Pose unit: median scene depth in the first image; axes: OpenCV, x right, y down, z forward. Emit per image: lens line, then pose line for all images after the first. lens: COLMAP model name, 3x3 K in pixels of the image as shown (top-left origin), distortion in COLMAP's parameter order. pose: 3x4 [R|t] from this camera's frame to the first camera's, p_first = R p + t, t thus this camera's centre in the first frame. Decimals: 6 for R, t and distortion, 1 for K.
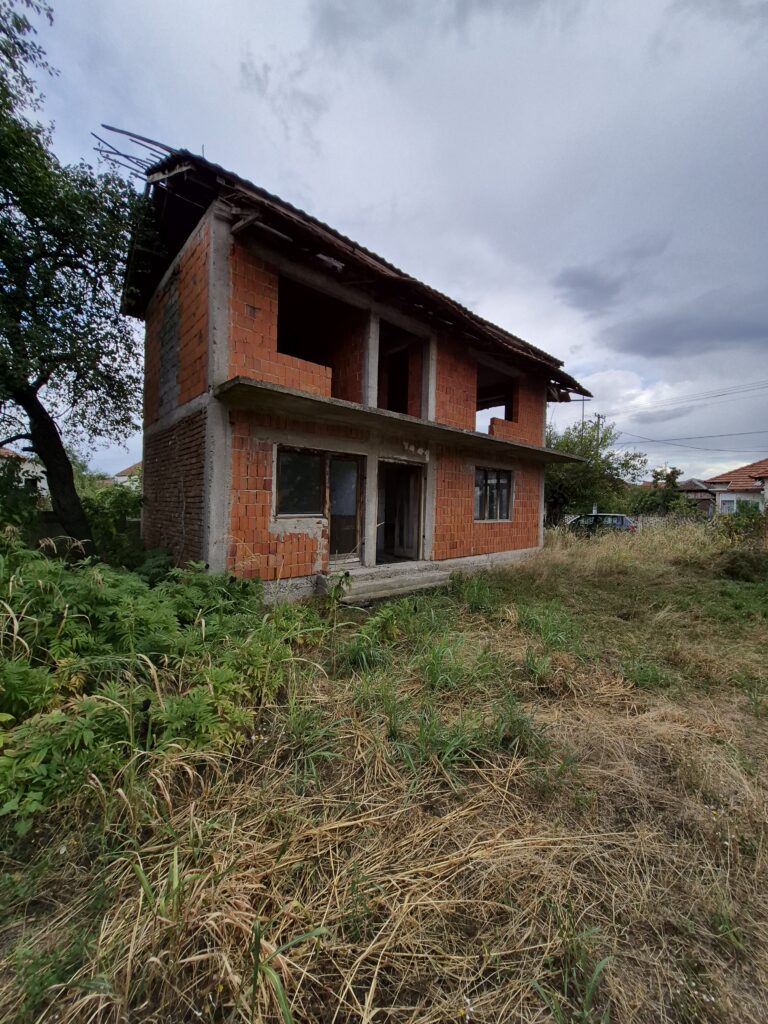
lens RADIAL K [[398.1, 0, 395.0], [0, 398.1, 506.0], [0, 0, 1]] dist [0.002098, -0.001660]
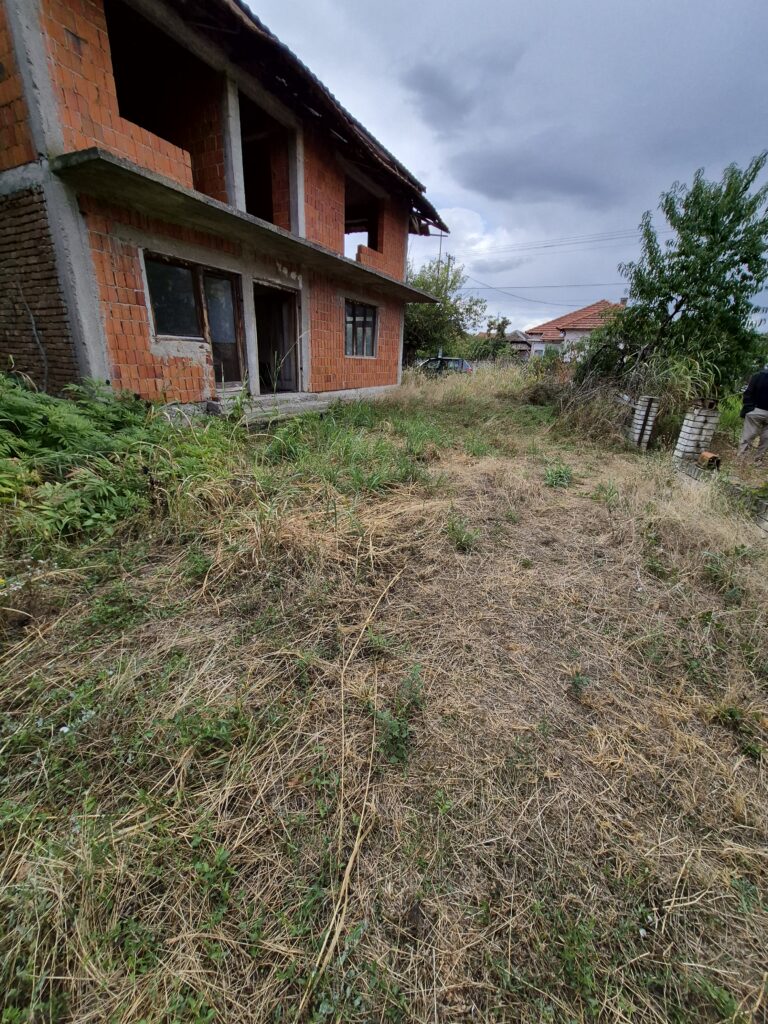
lens RADIAL K [[398.1, 0, 393.1], [0, 398.1, 510.9], [0, 0, 1]] dist [0.002098, -0.001660]
pose [[0.932837, -0.110800, 0.342839, -0.120534], [-0.020246, 0.933918, 0.356914, 0.054215], [-0.359730, -0.339884, 0.868950, -0.152687]]
